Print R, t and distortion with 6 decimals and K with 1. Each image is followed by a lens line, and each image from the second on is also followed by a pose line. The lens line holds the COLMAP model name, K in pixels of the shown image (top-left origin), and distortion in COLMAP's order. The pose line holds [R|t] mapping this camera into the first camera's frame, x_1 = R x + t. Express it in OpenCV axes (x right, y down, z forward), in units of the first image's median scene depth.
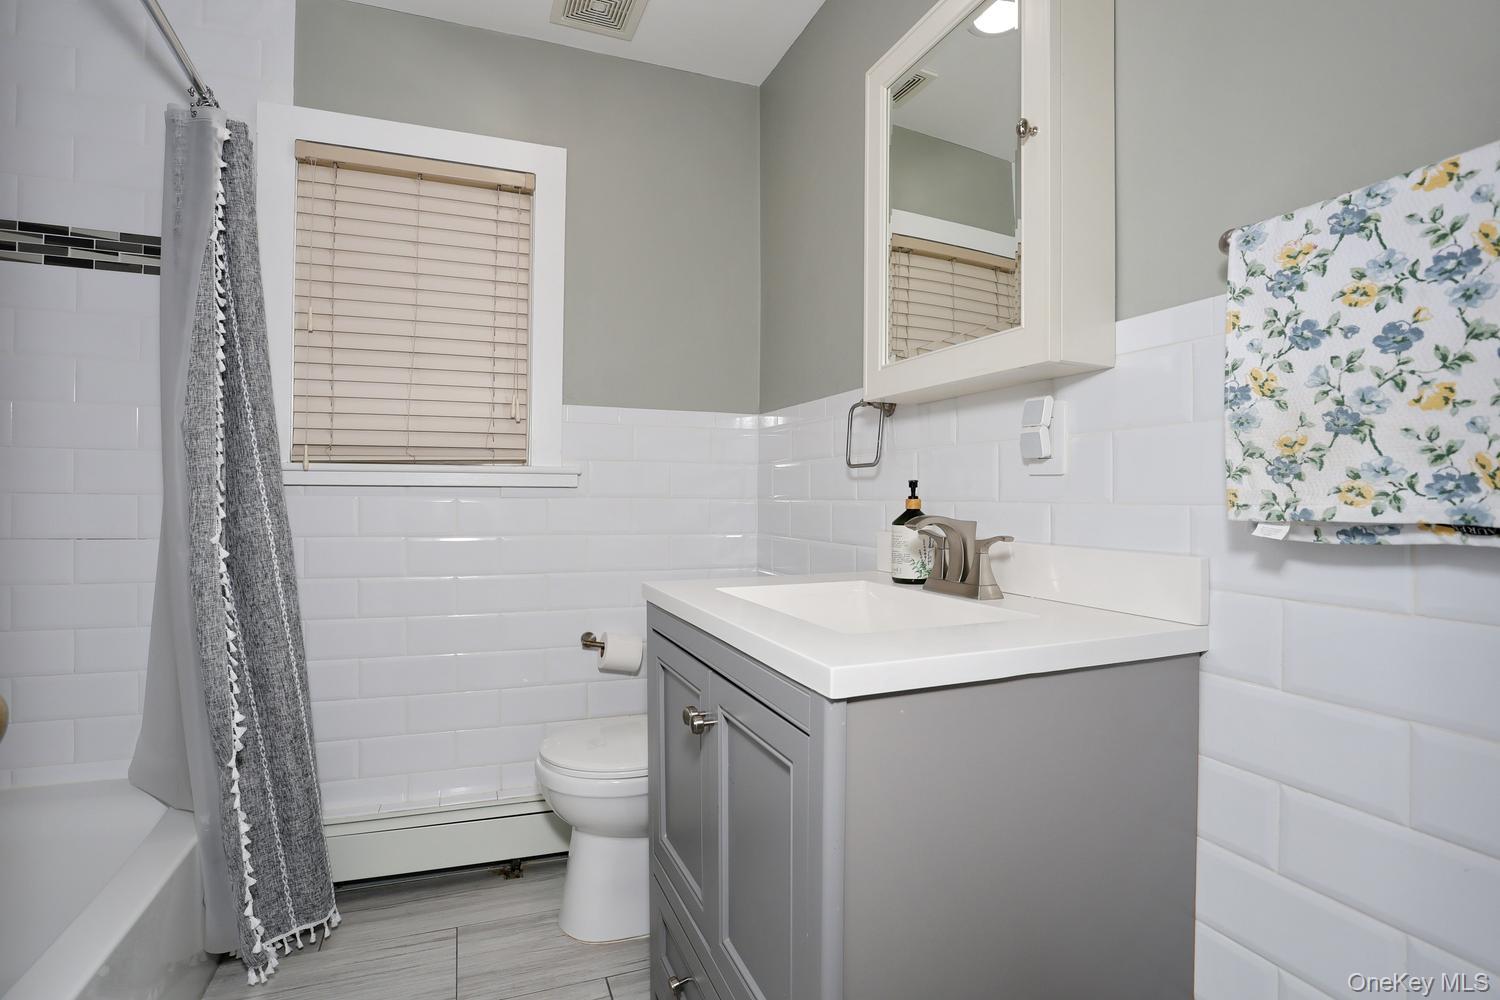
lens RADIAL K [[730.9, 0, 747.1], [0, 730.9, 504.9], [0, 0, 1]] dist [-0.066916, 0.024402]
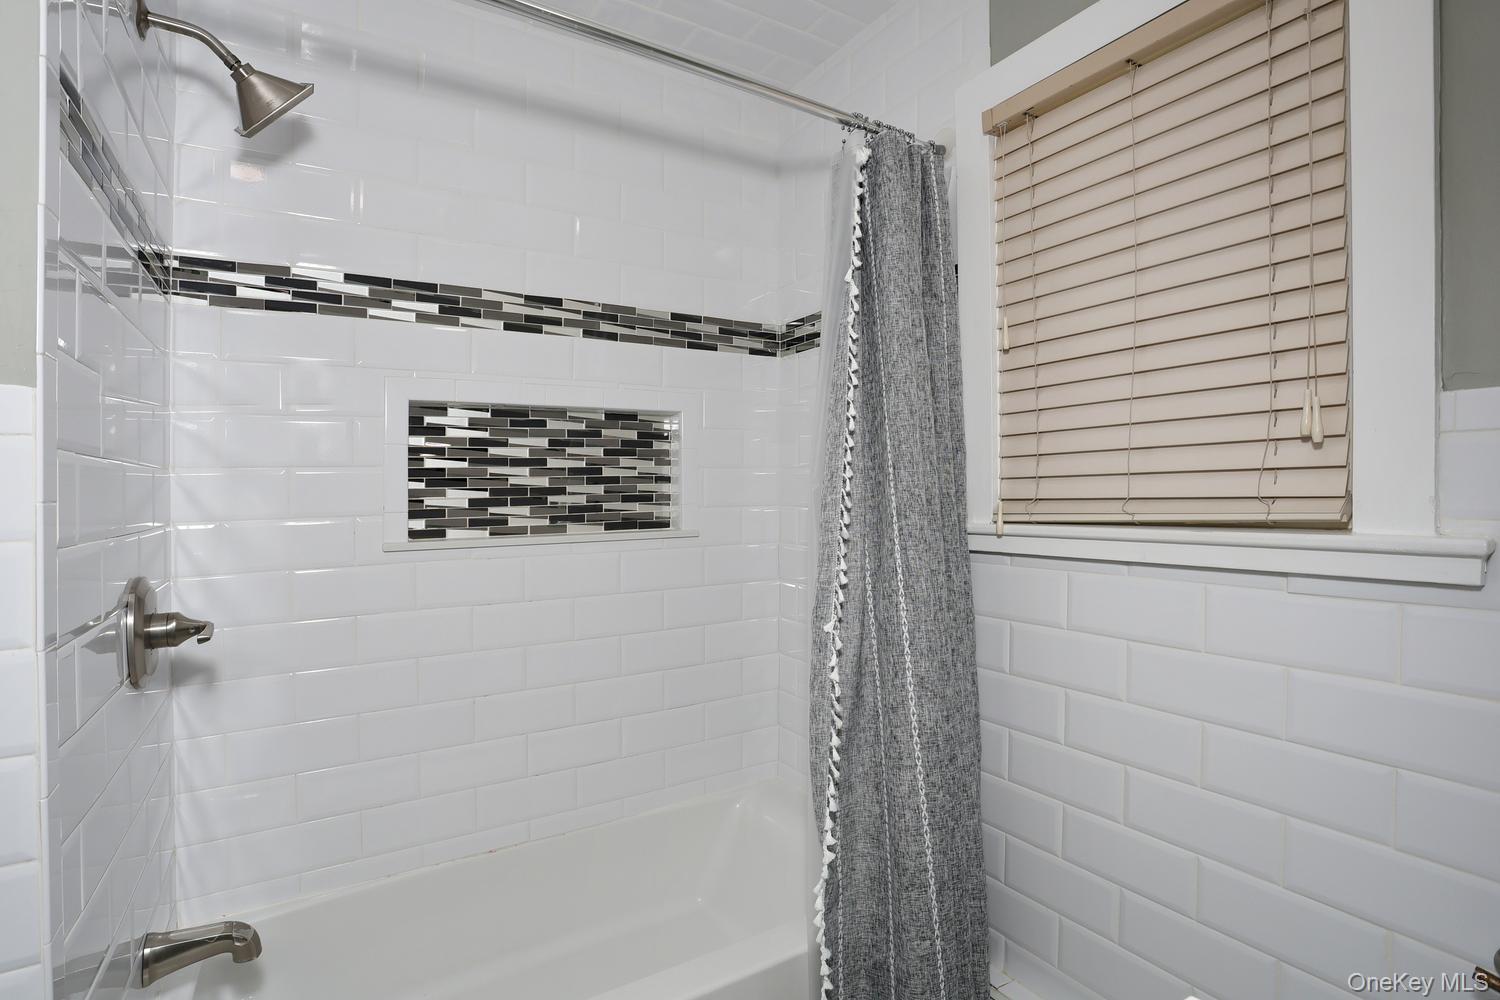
lens RADIAL K [[730.9, 0, 751.7], [0, 730.9, 497.8], [0, 0, 1]] dist [-0.066916, 0.024402]
pose [[0.177850, 0.006690, -0.984035, 0.107938], [0.008696, 0.999927, 0.008370, -0.108512], [0.984019, -0.010046, 0.177779, 0.682943]]
